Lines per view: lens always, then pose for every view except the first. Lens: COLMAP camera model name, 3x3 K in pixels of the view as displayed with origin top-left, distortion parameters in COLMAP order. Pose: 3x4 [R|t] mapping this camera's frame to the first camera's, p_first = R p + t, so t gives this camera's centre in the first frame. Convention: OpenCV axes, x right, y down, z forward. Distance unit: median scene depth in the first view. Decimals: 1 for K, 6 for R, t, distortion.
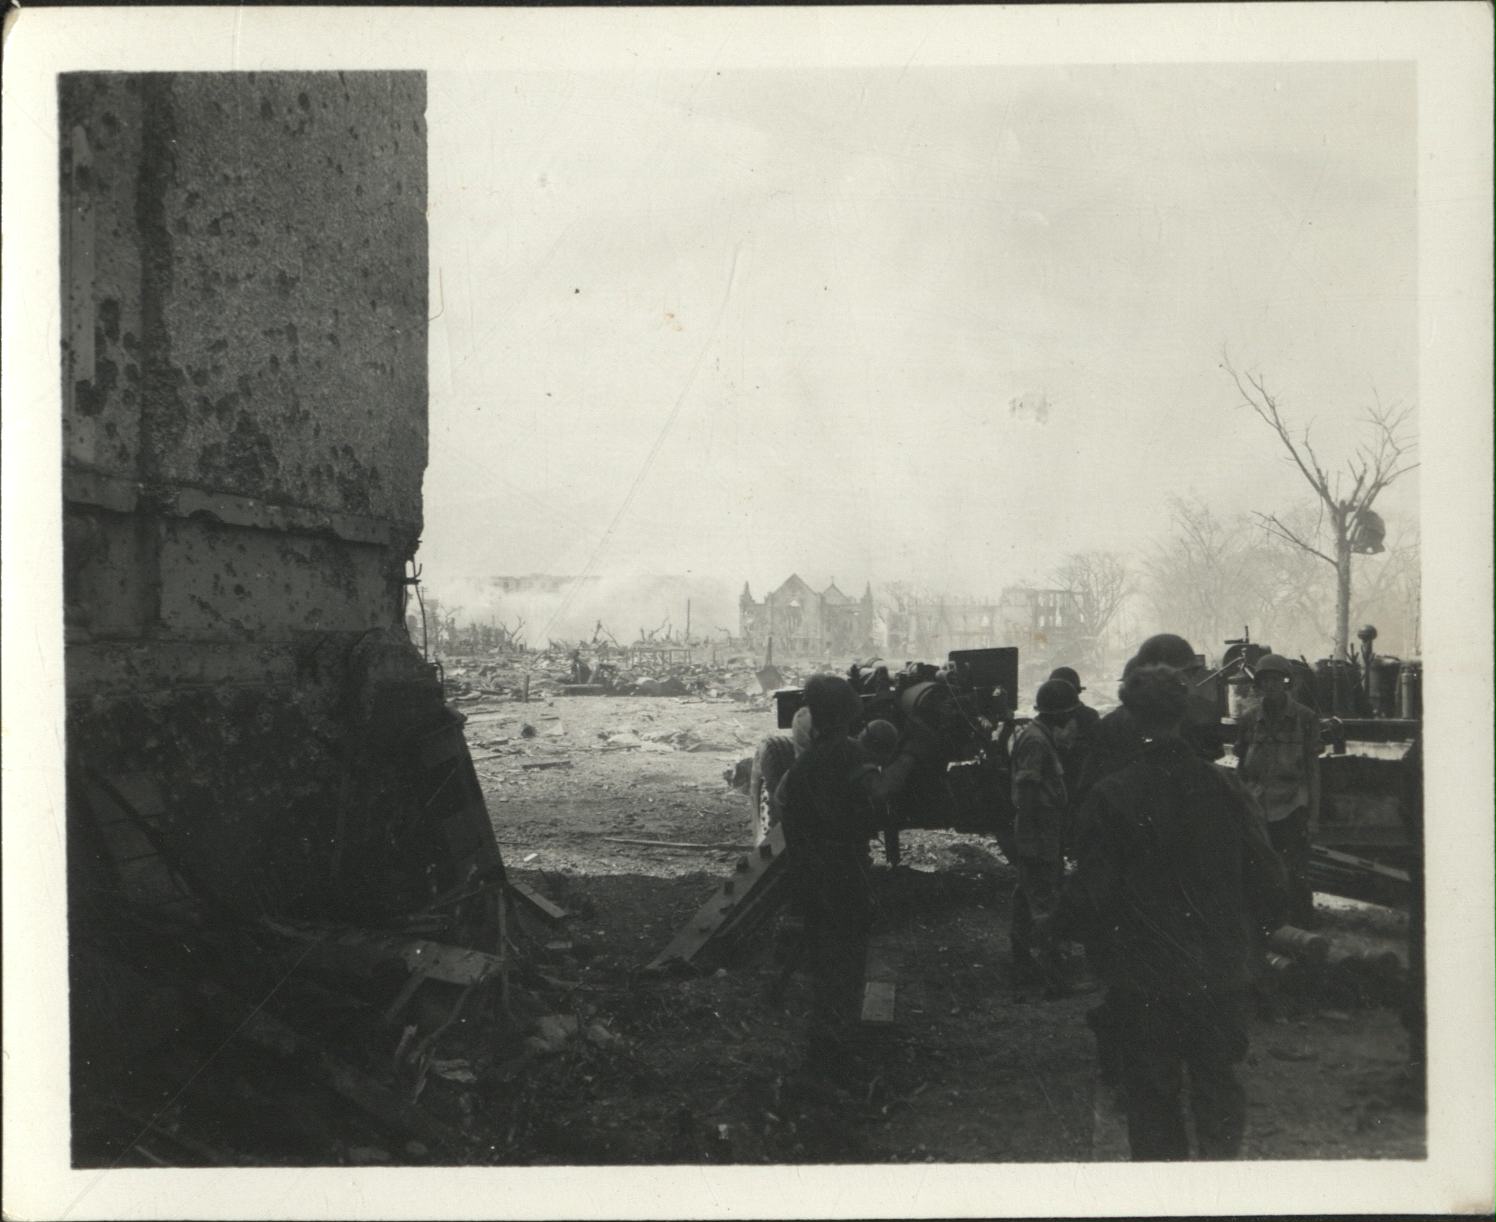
lens RADIAL K [[1639.2, 0, 746.7], [0, 1639.2, 644.5], [0, 0, 1]] dist [0.074525, -0.012843]
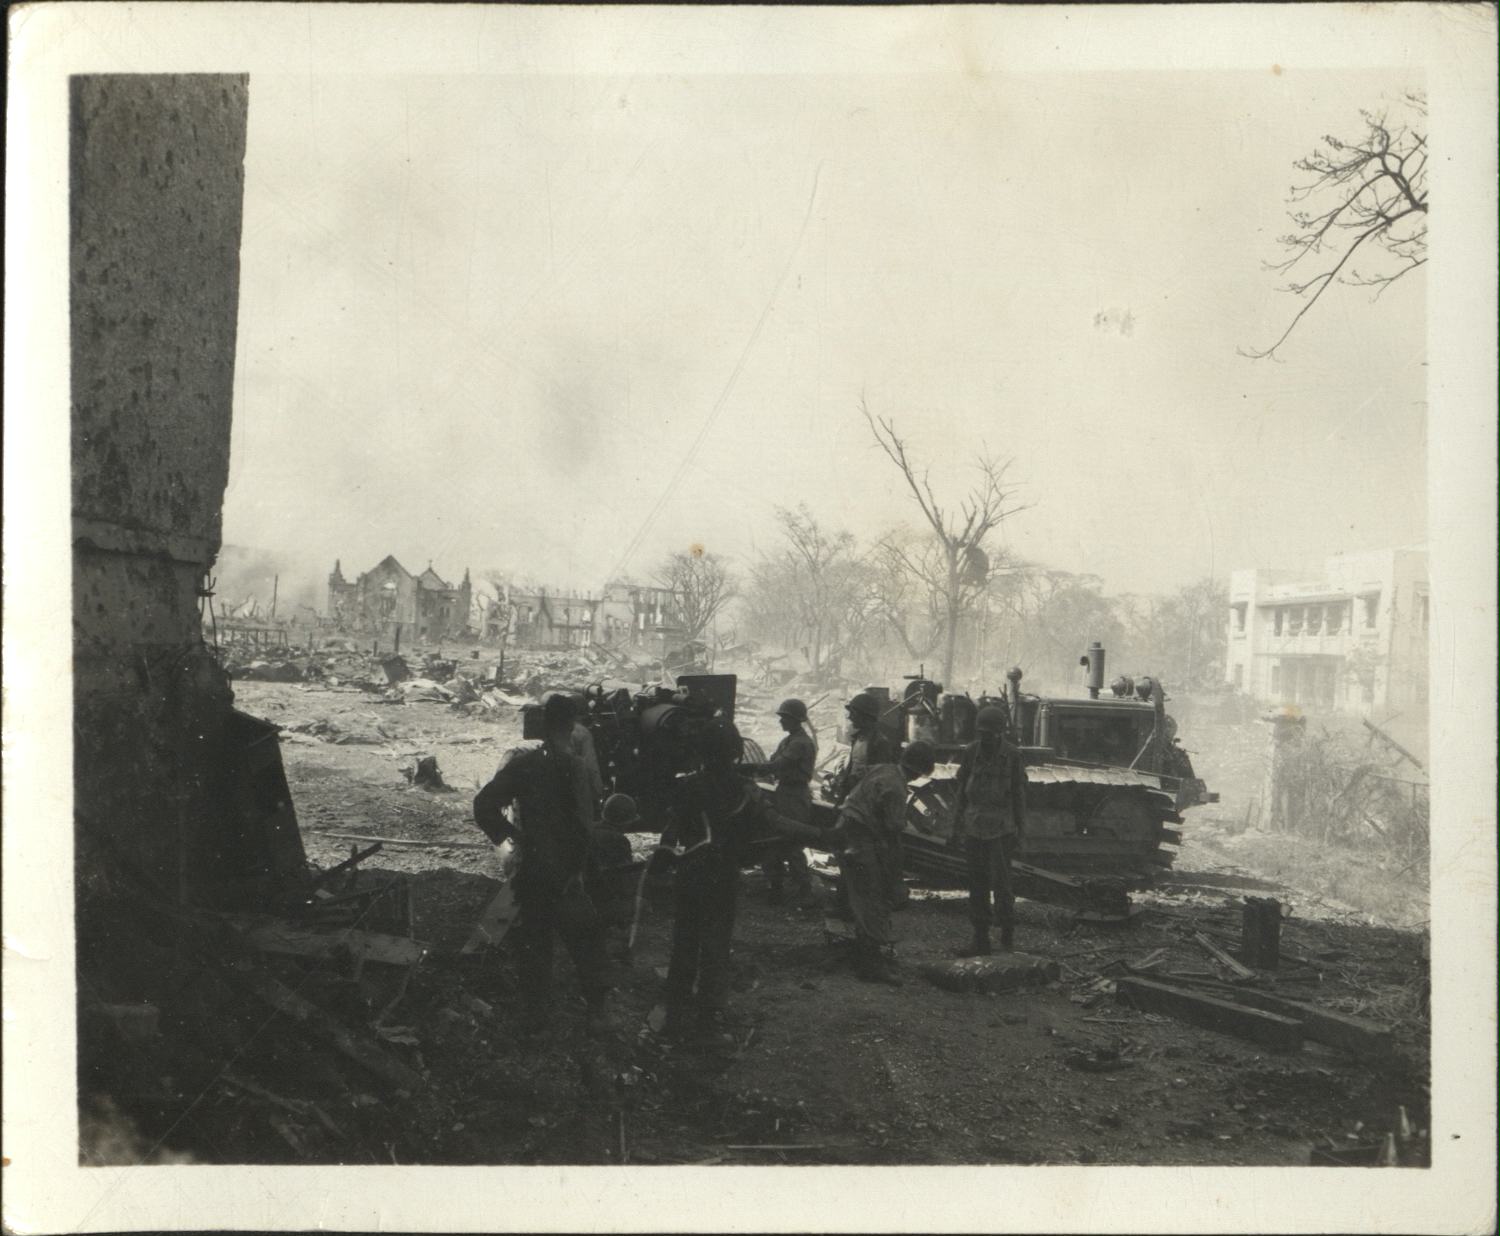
lens RADIAL K [[1769.2, 0, 703.2], [0, 1769.2, 625.0], [0, 0, 1]] dist [0.079890, 0.012014]
pose [[0.965860, 0.047922, 0.254595, -0.170426], [-0.049403, 0.998779, -0.000575, -0.030732], [-0.254311, -0.012022, 0.967048, -0.181990]]
